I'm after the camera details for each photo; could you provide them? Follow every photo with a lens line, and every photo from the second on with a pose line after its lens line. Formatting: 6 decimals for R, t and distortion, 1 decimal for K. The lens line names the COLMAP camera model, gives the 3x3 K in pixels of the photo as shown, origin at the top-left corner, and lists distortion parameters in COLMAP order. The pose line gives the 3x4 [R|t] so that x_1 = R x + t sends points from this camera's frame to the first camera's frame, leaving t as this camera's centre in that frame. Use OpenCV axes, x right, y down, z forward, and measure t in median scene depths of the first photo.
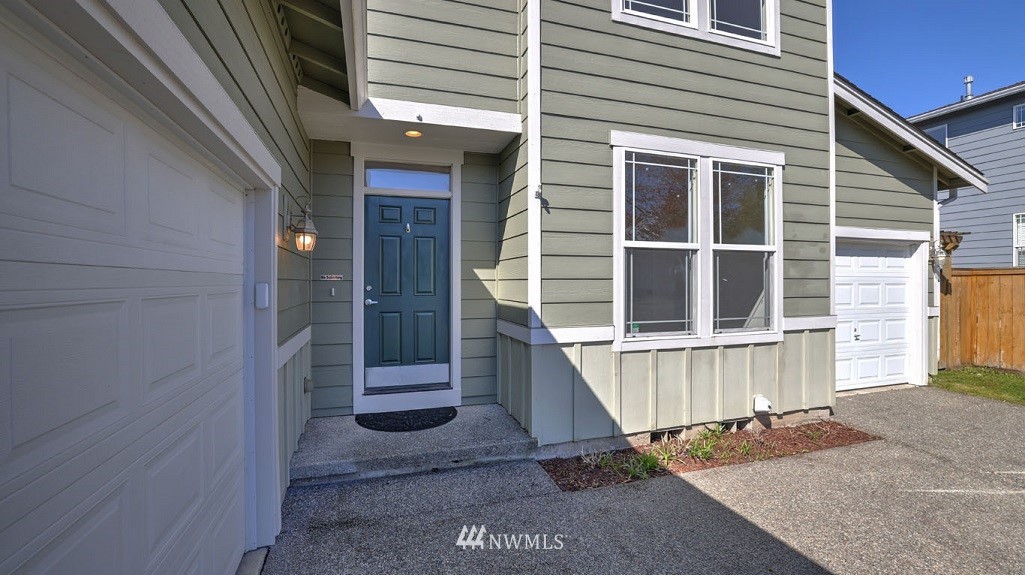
lens RADIAL K [[439.6, 0, 510.0], [0, 439.6, 279.4], [0, 0, 1]] dist [-0.041783, 0.013418]
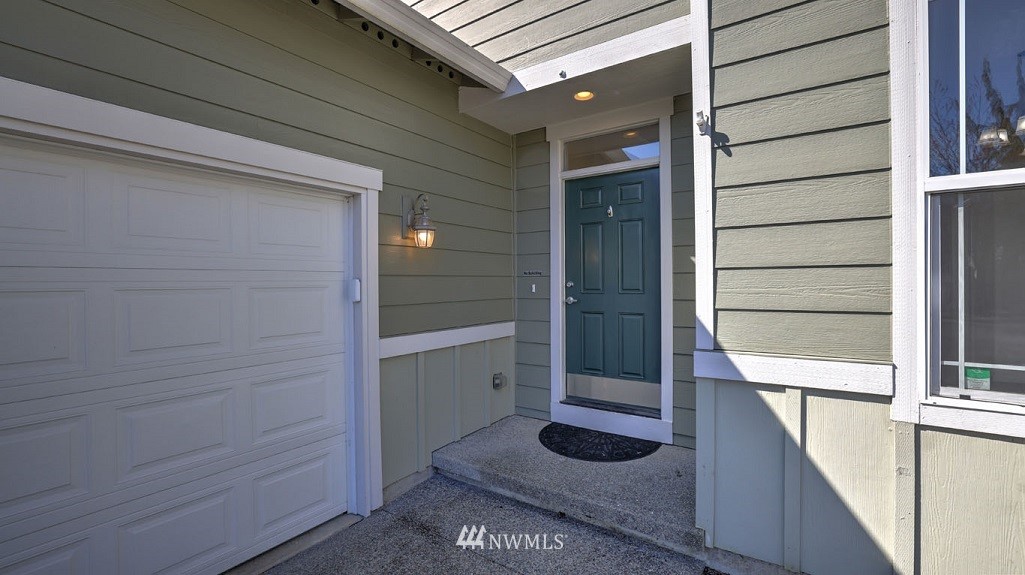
lens RADIAL K [[439.6, 0, 510.7], [0, 439.6, 282.9], [0, 0, 1]] dist [-0.041783, 0.013418]
pose [[0.608322, -0.002321, -0.793687, 0.345145], [0.012227, 0.999904, 0.006448, 0.010058], [0.793596, -0.013627, 0.608292, 0.392526]]
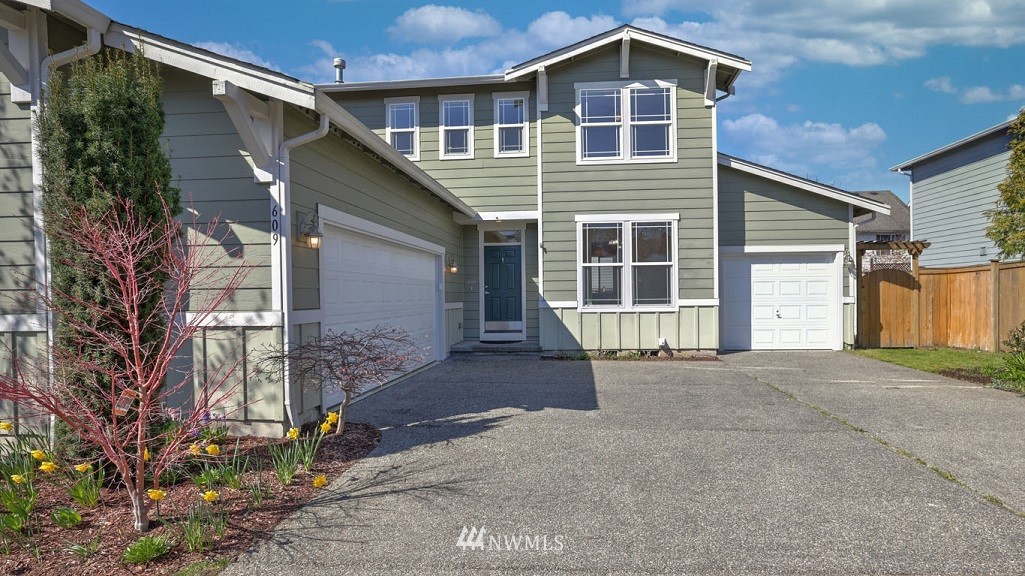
lens RADIAL K [[480.2, 0, 539.0], [0, 480.2, 297.7], [0, 0, 1]] dist [-0.008508, 0.002463]
pose [[0.931361, -0.006850, -0.364033, 0.946241], [0.012617, 0.999830, 0.013466, 0.051675], [0.363878, -0.017135, 0.931289, -1.383635]]
